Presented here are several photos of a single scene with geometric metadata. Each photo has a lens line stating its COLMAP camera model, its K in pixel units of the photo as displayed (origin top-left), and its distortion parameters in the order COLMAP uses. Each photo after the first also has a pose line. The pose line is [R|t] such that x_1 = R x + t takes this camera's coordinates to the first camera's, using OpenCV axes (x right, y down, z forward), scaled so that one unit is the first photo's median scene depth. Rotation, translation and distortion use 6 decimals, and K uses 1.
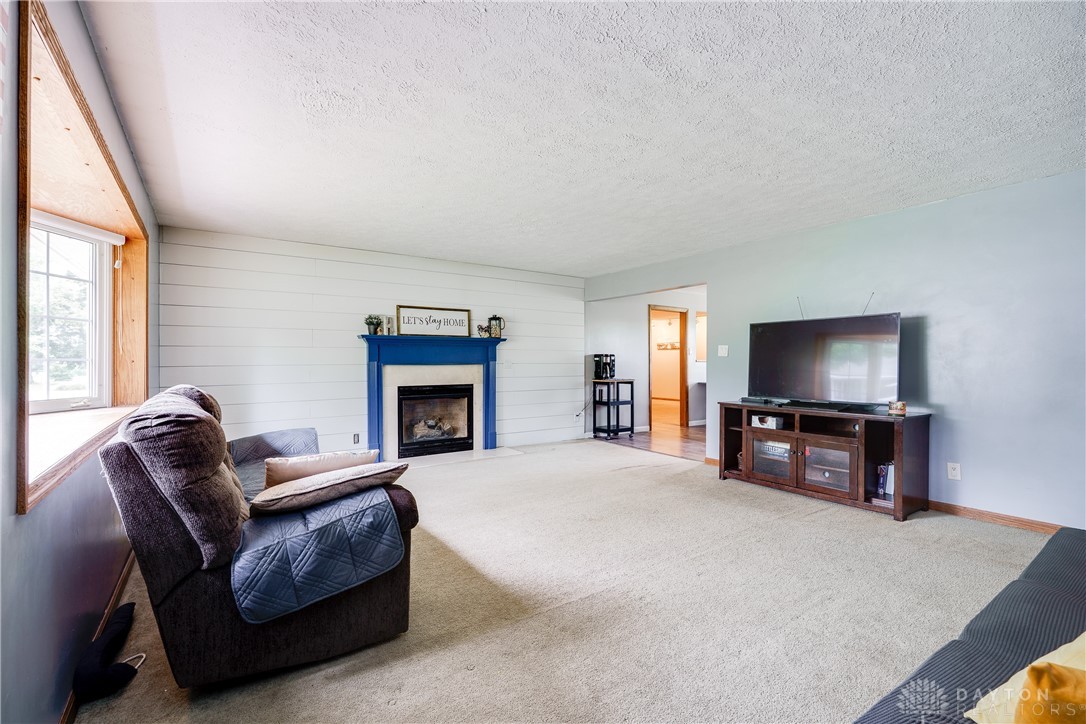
lens RADIAL K [[484.9, 0, 542.5], [0, 484.9, 361.7], [0, 0, 1]] dist [-0.002076, -0.000155]
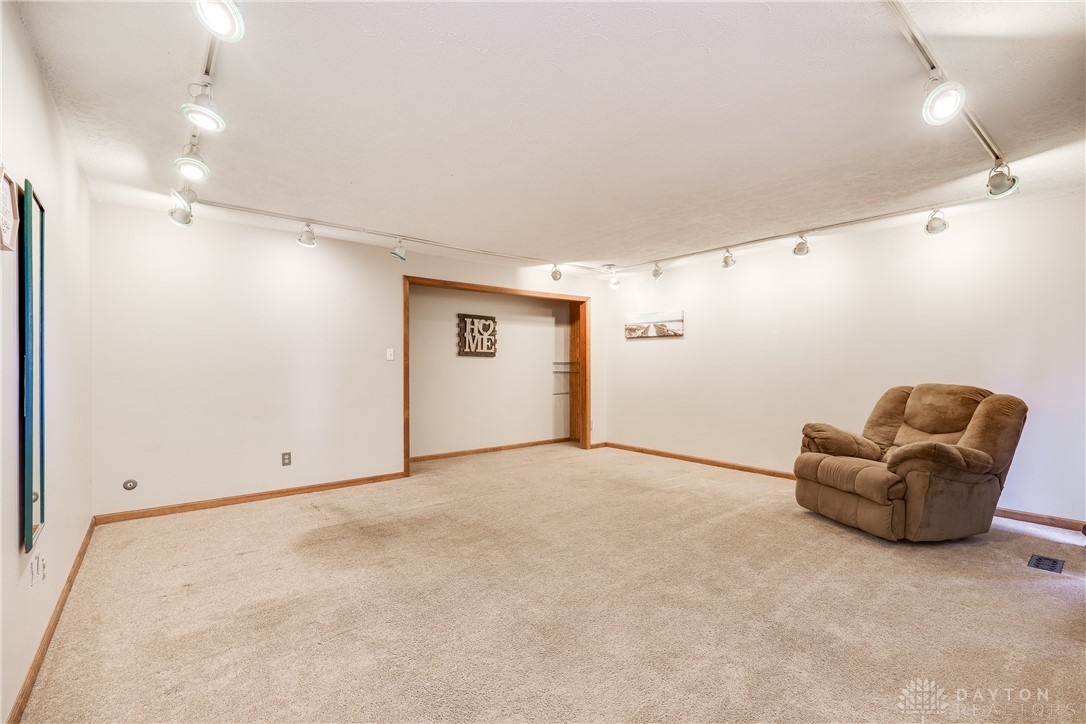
lens RADIAL K [[484.9, 0, 547.1], [0, 484.9, 362.0], [0, 0, 1]] dist [-0.002076, -0.000155]
pose [[0.997329, 0.002374, 0.072998, 0.136439], [-0.001626, 0.999946, -0.010307, 0.000496], [-0.073018, 0.010161, 0.997279, 0.576119]]
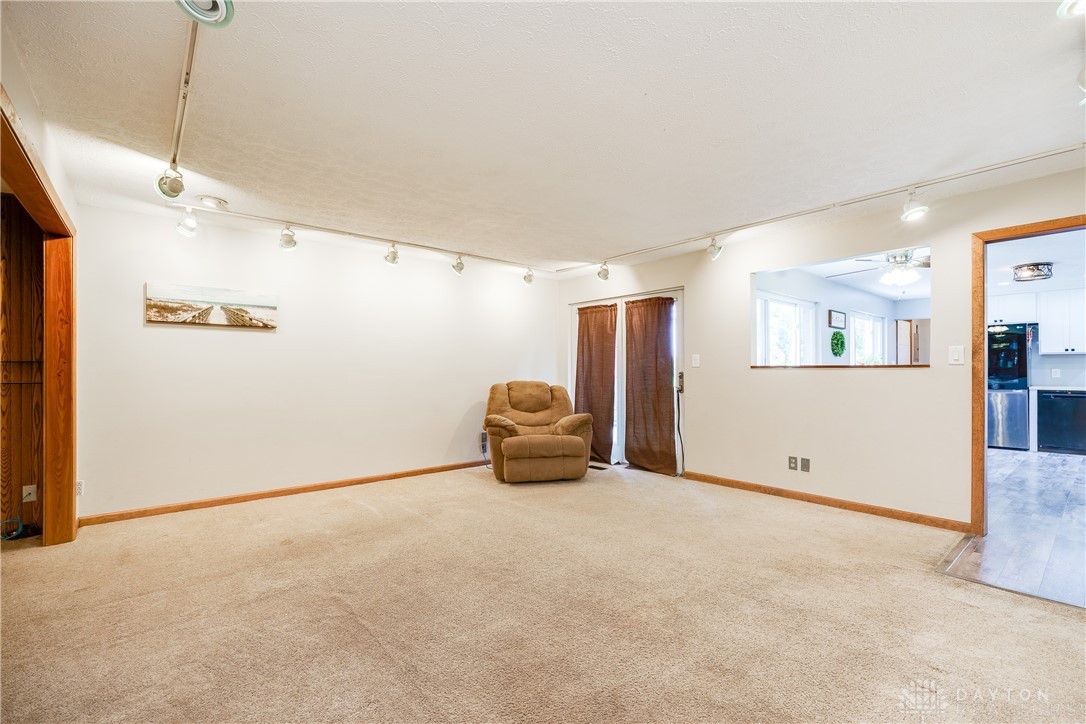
lens RADIAL K [[484.9, 0, 547.8], [0, 484.9, 367.3], [0, 0, 1]] dist [-0.002076, -0.000155]
pose [[-0.093869, -0.002260, 0.995582, -0.034814], [-0.001549, 0.999997, 0.002124, -0.002648], [-0.995583, -0.001343, -0.093872, 0.830306]]
